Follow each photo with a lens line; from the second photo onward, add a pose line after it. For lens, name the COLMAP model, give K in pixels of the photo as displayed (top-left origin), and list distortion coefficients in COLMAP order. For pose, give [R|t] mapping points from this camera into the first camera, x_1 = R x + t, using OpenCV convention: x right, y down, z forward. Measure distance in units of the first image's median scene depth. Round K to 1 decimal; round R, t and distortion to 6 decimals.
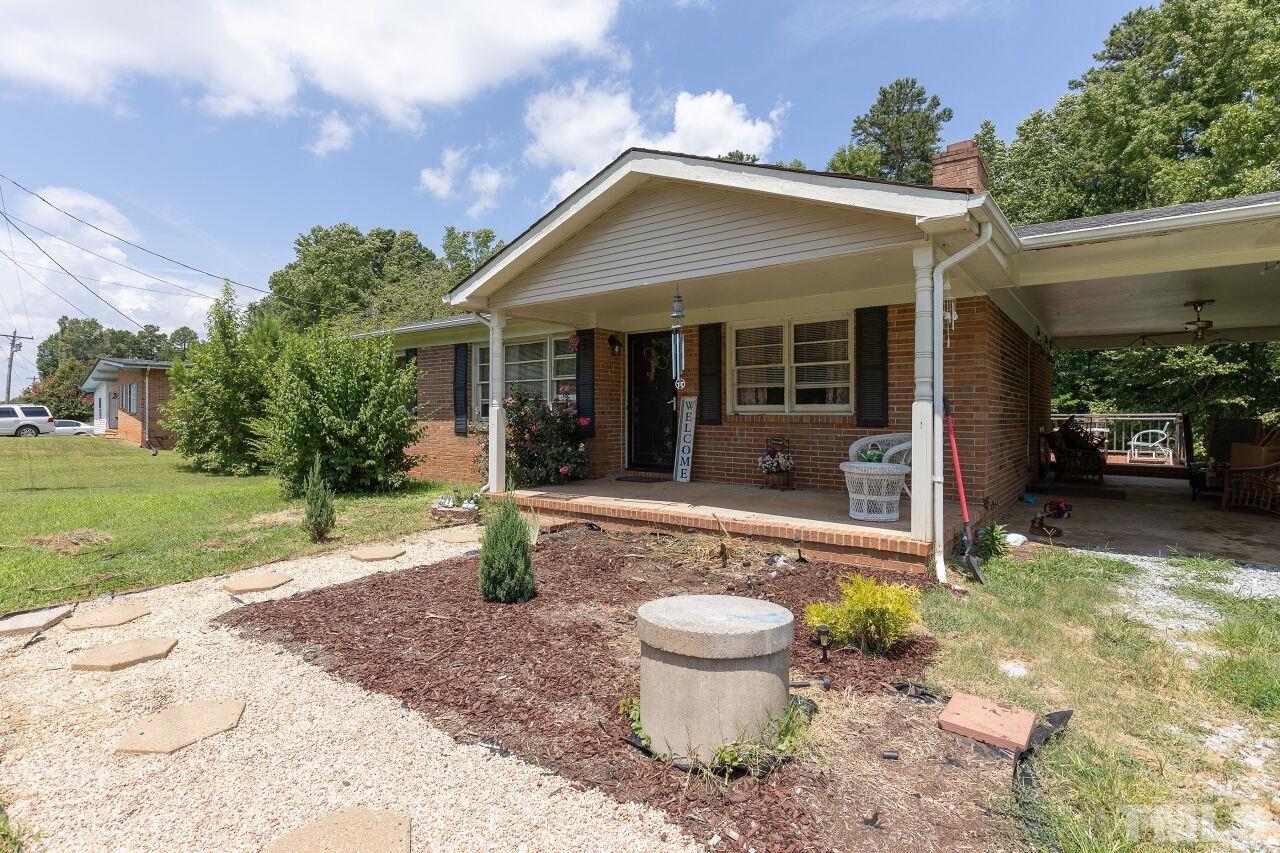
lens RADIAL K [[620.8, 0, 637.6], [0, 620.8, 417.8], [0, 0, 1]] dist [-0.002049, -0.000891]
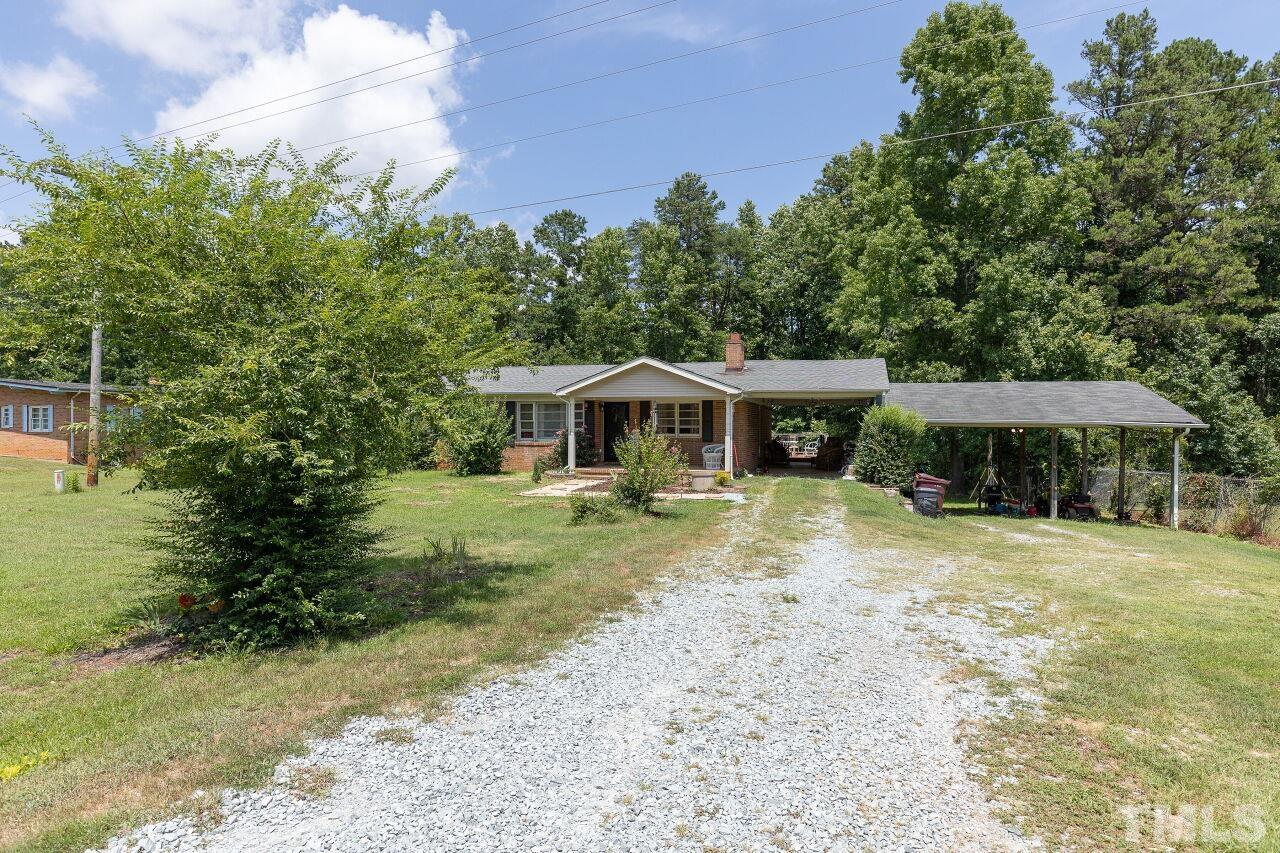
lens RADIAL K [[589.2, 0, 639.5], [0, 589.2, 430.5], [0, 0, 1]] dist [-0.011257, -0.000319]
pose [[0.947022, -0.000035, 0.321167, -0.676868], [0.000468, 0.999999, -0.001269, -0.030338], [-0.321167, 0.001352, 0.947022, -1.256420]]
